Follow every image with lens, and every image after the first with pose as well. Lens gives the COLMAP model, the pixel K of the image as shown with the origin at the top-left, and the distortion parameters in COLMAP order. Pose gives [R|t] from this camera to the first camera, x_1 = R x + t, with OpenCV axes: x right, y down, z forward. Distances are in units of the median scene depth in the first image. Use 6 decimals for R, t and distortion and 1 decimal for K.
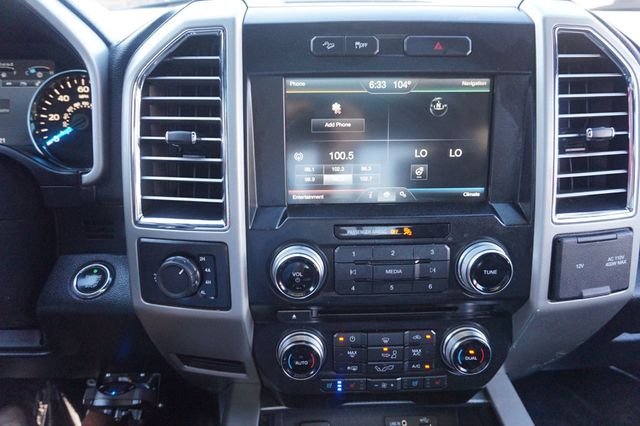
lens RADIAL K [[430.2, 0, 317.1], [0, 430.2, 211.3], [0, 0, 1]] dist [-0.021563, 0.015352]
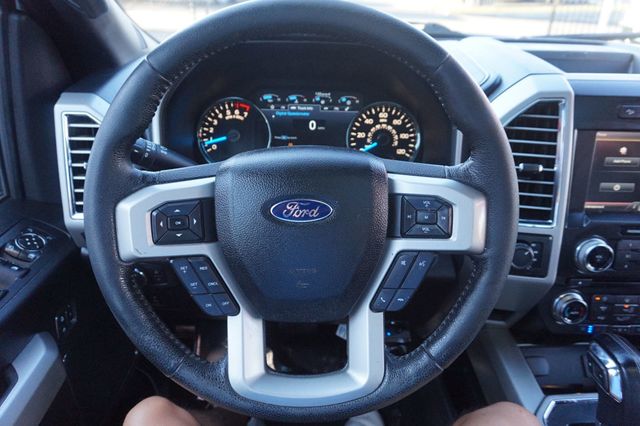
lens RADIAL K [[430.2, 0, 323.3], [0, 430.2, 215.0], [0, 0, 1]] dist [-0.021563, 0.015352]
pose [[0.999407, 0.033836, -0.006402, -1.013588], [-0.033287, 0.996836, 0.072180, -0.084353], [0.008824, -0.071924, 0.997371, -0.556245]]
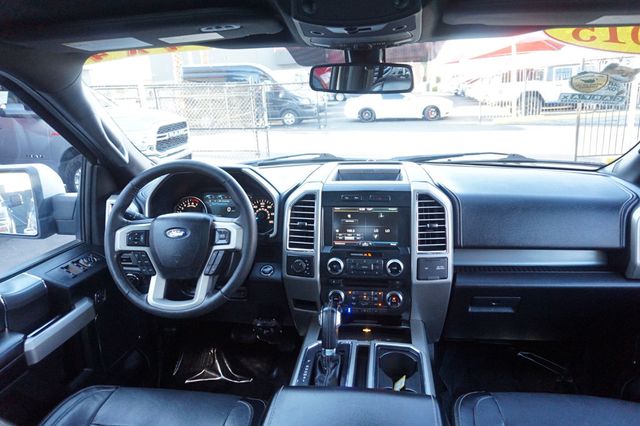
lens RADIAL K [[430.2, 0, 315.1], [0, 430.2, 219.1], [0, 0, 1]] dist [-0.021563, 0.015352]
pose [[0.982793, 0.021505, -0.183454, 0.385473], [-0.050007, 0.987086, -0.152184, 0.286434], [0.177812, 0.158739, 0.971177, -2.176468]]
